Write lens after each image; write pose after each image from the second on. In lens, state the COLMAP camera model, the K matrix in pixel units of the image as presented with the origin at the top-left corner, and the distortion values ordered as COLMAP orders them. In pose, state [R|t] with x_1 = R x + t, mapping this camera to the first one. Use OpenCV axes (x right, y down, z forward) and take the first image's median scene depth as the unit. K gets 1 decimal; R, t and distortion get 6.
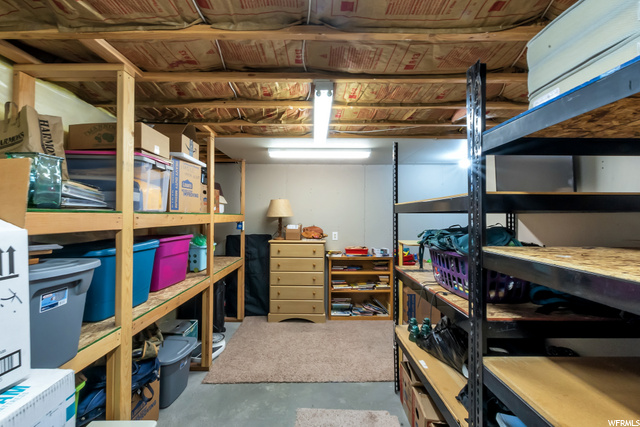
lens RADIAL K [[279.7, 0, 316.6], [0, 279.7, 214.2], [0, 0, 1]] dist [0.000546, -0.000030]
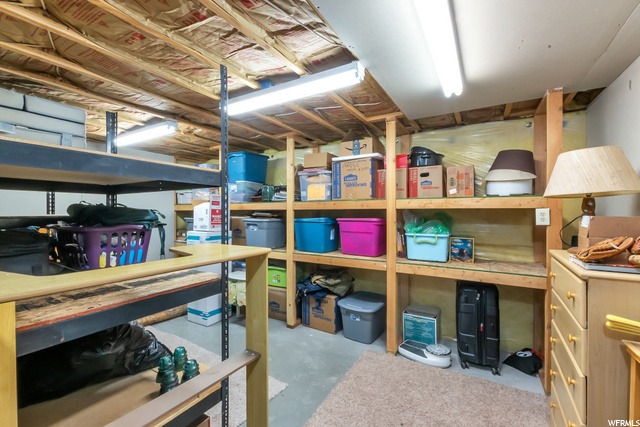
lens RADIAL K [[279.7, 0, 318.2], [0, 279.7, 212.4], [0, 0, 1]] dist [0.000546, -0.000030]
pose [[-0.528951, 0.007769, -0.848617, 0.746346], [0.010839, 0.999938, 0.002399, 0.050486], [0.848583, -0.007929, -0.529002, 1.648798]]
